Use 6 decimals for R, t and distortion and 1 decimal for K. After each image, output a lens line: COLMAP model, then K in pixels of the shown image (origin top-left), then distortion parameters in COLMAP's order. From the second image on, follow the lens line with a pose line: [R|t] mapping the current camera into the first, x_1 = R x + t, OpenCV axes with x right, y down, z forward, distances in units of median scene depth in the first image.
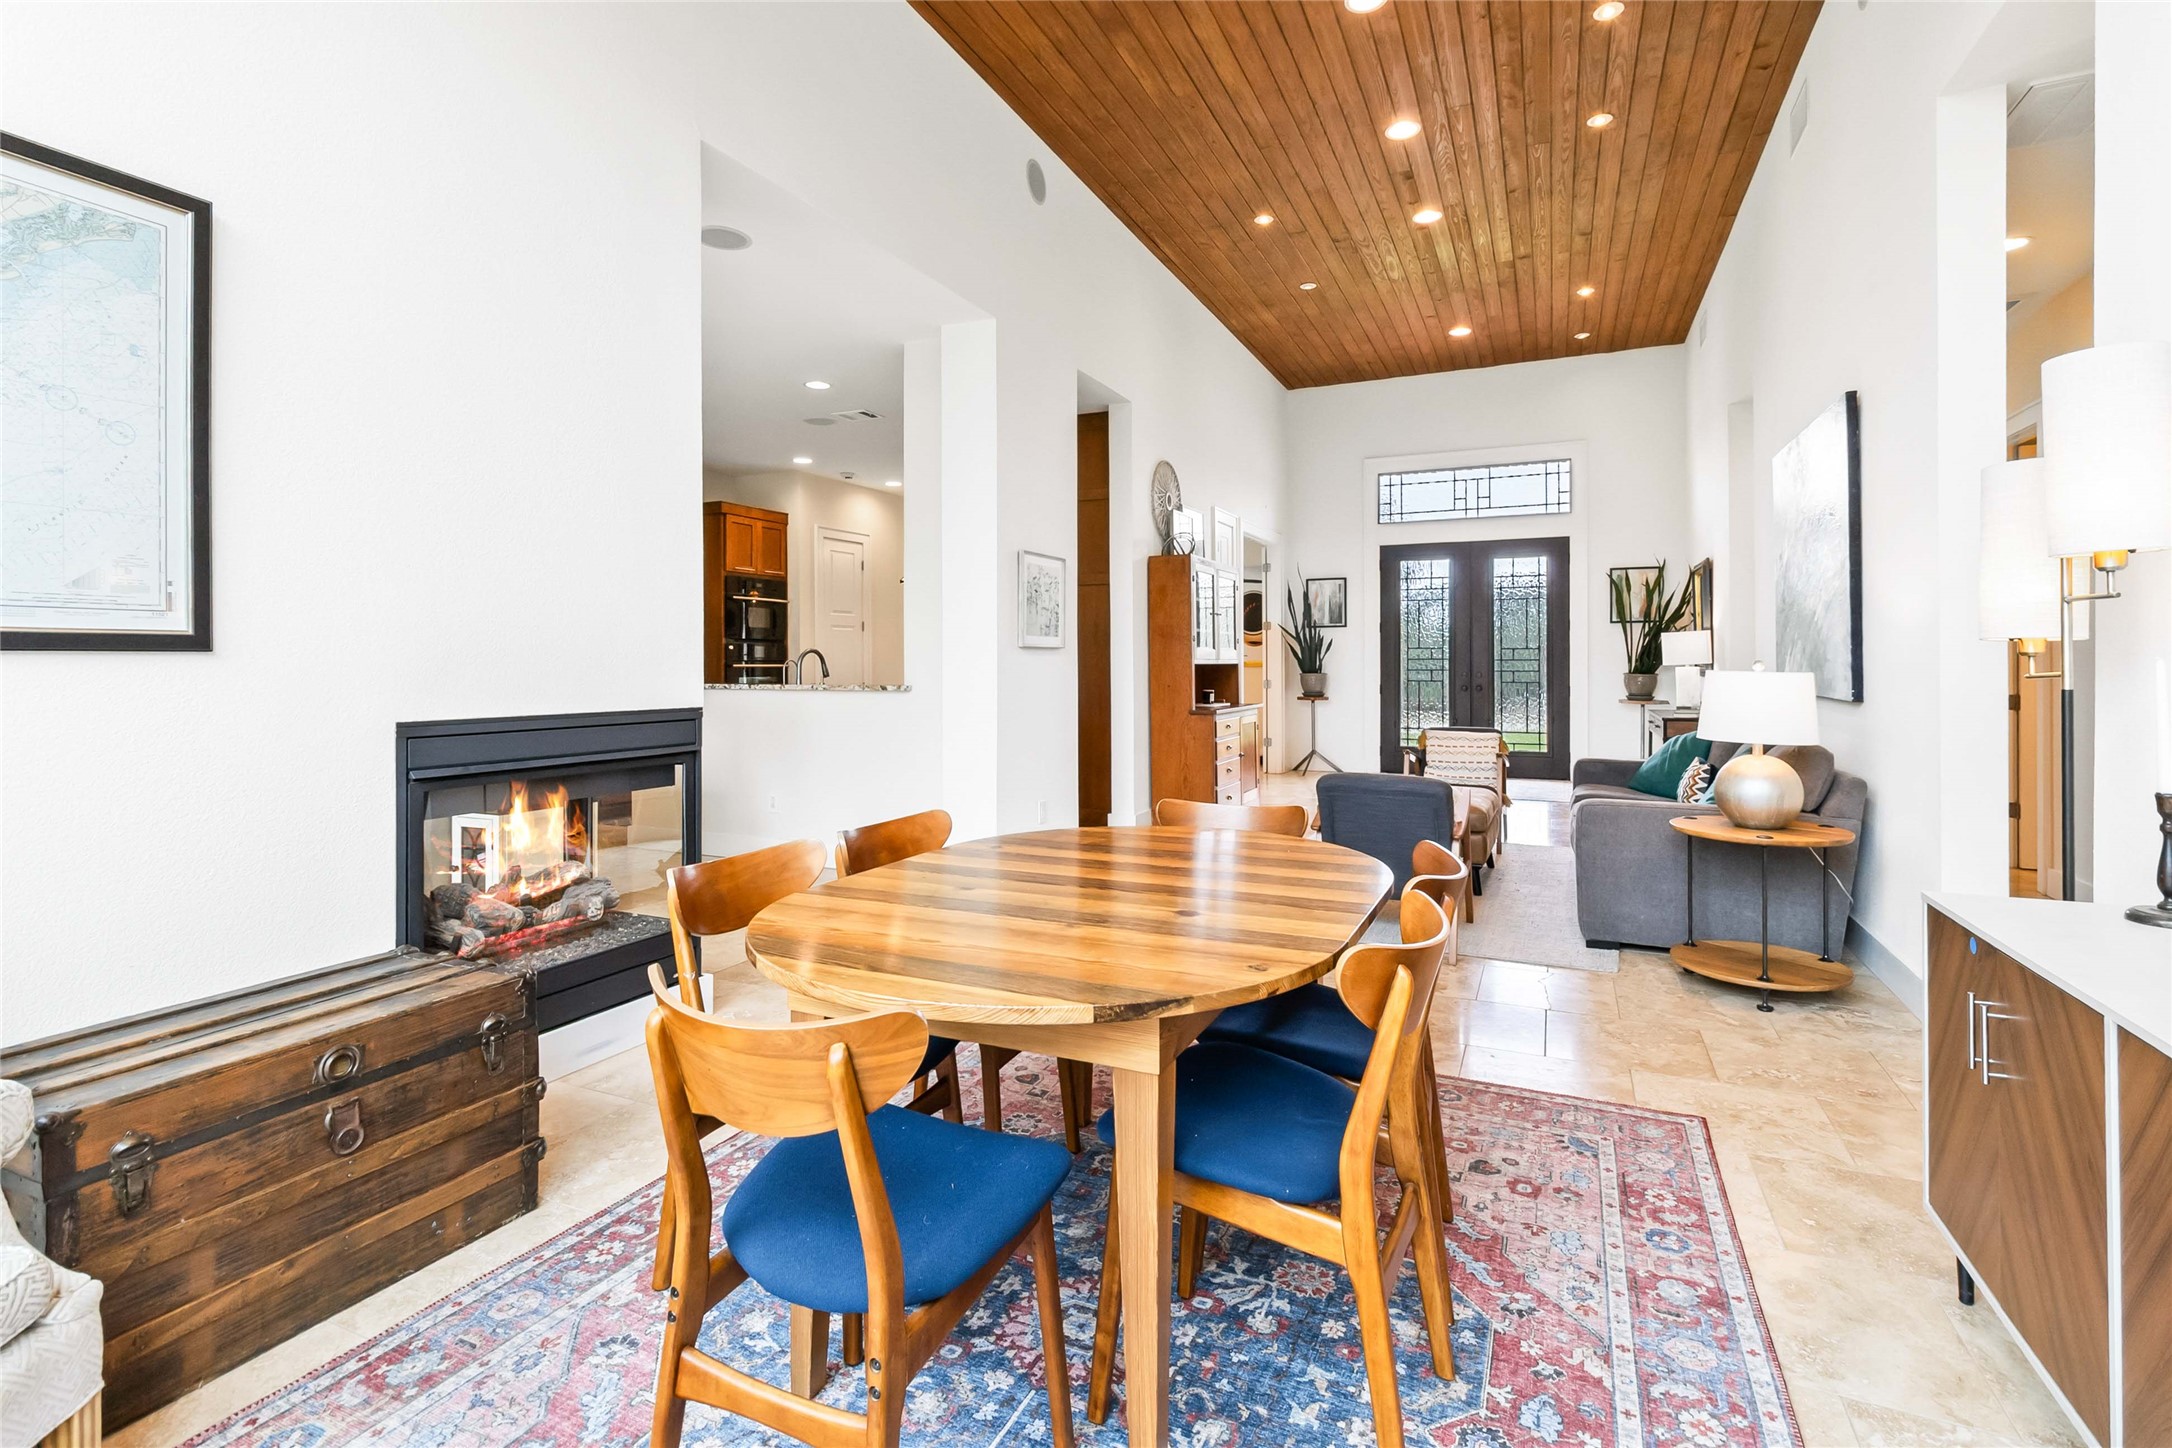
lens RADIAL K [[1000.3, 0, 1085.9], [0, 1000.3, 681.4], [0, 0, 1]] dist [-0.001757, -0.000834]
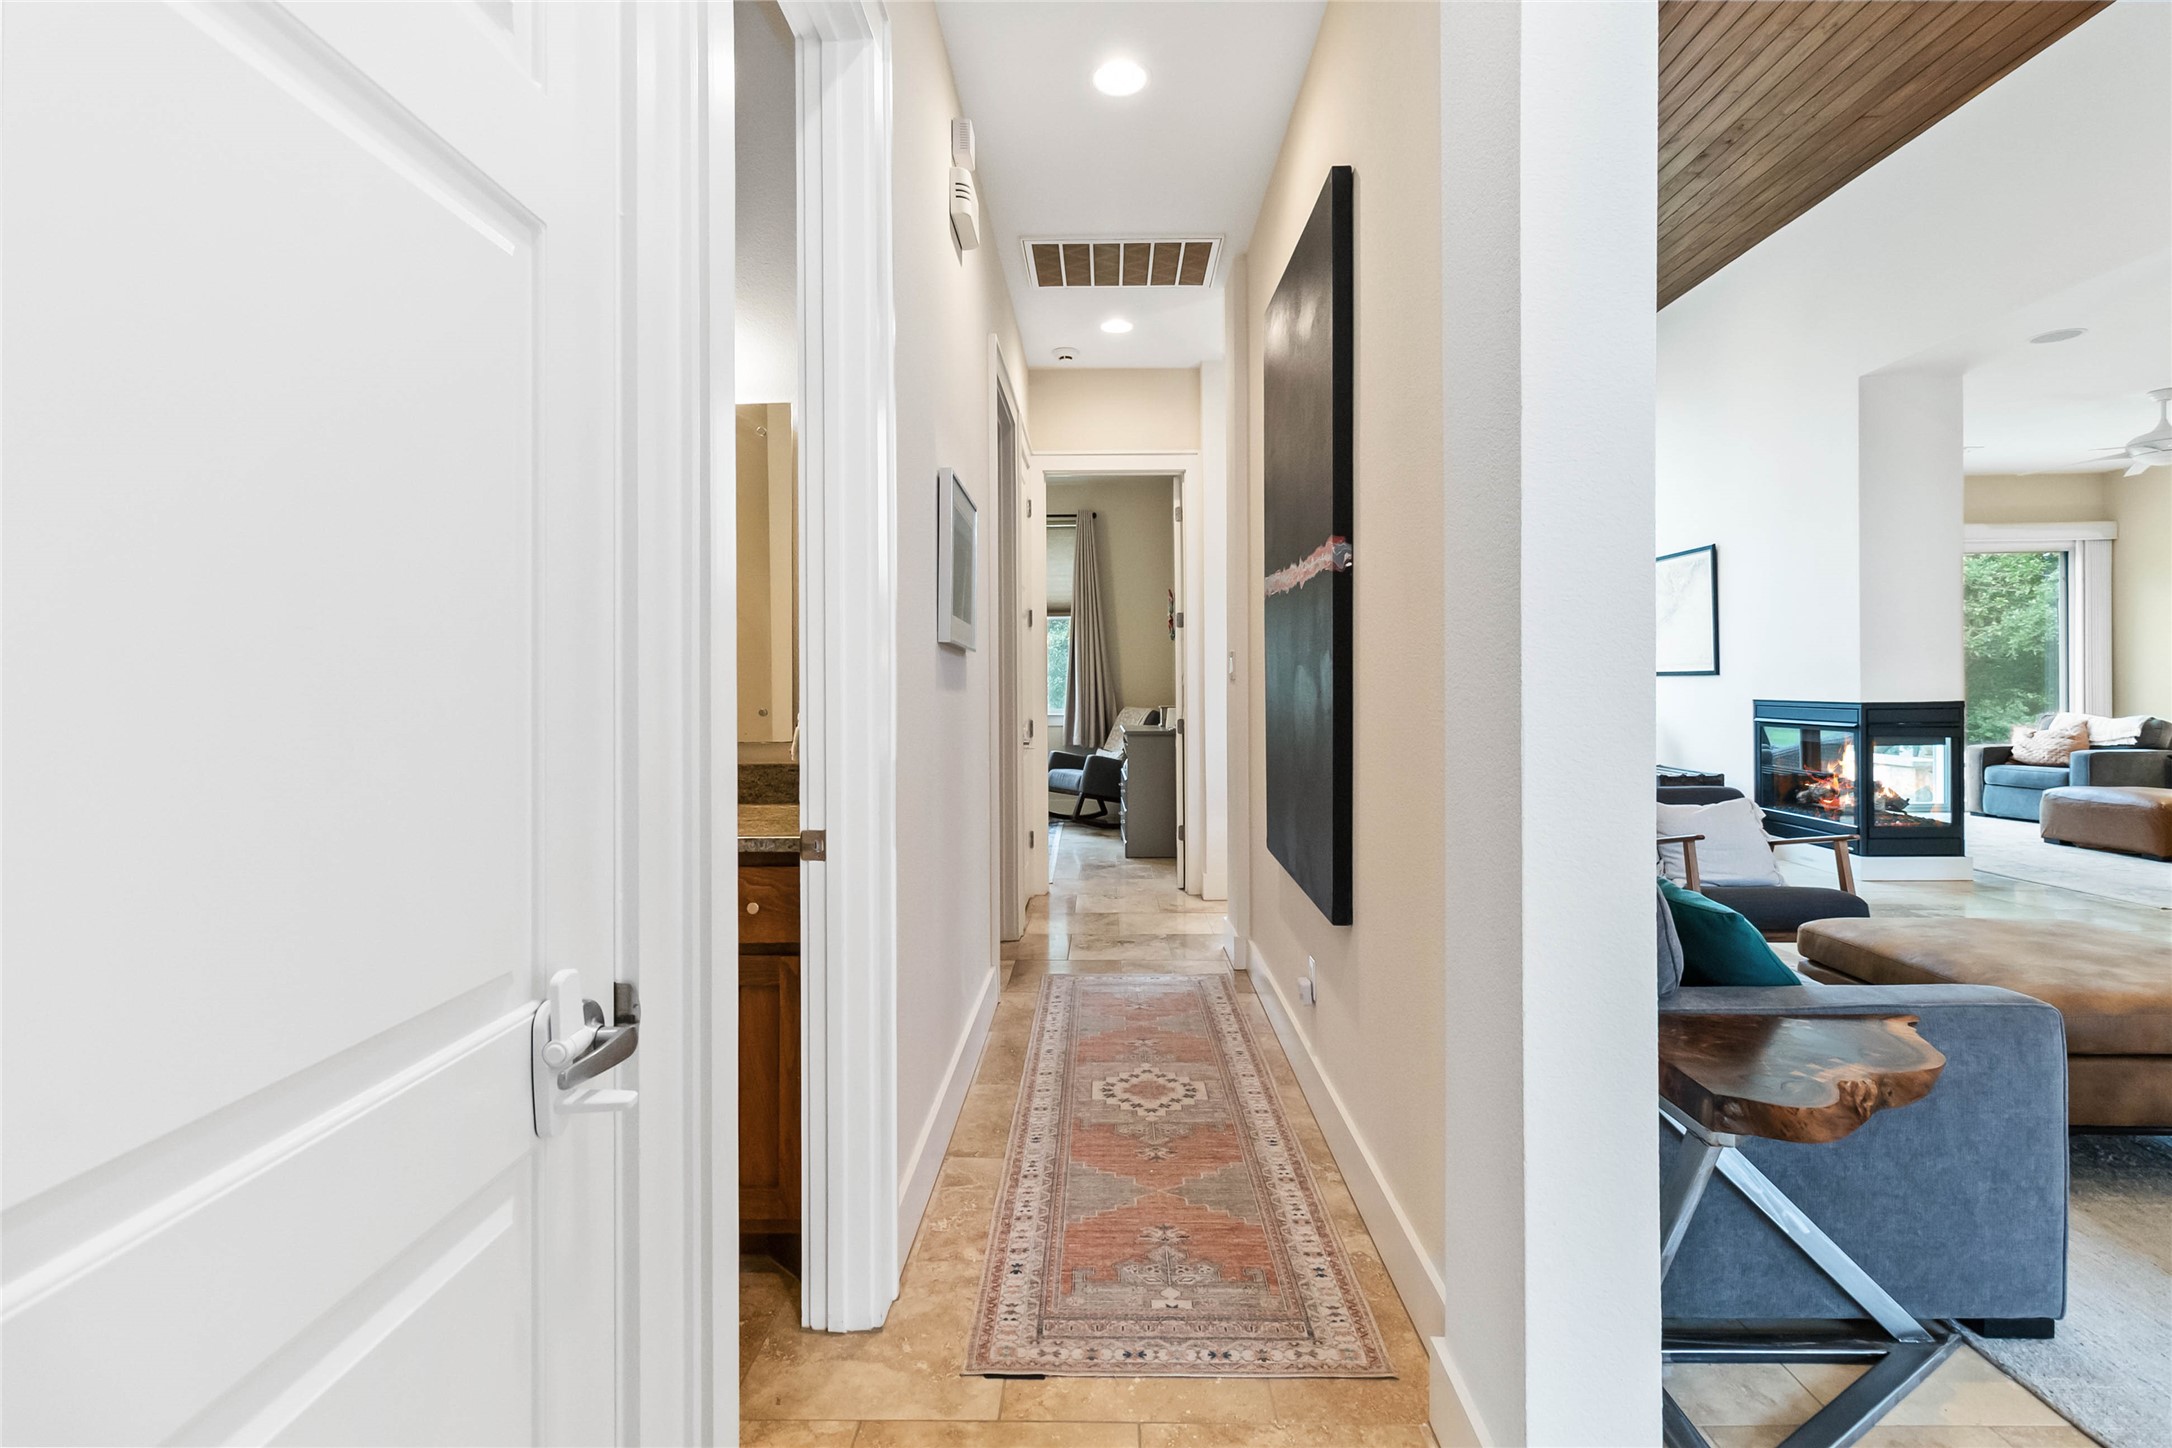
lens RADIAL K [[1000.3, 0, 1085.9], [0, 1000.3, 681.4], [0, 0, 1]] dist [-0.001757, -0.000834]
pose [[-0.914680, -0.000189, -0.404179, 3.050734], [0.000444, 0.999999, -0.001473, -0.007327], [0.404179, -0.001526, -0.914679, 4.021616]]
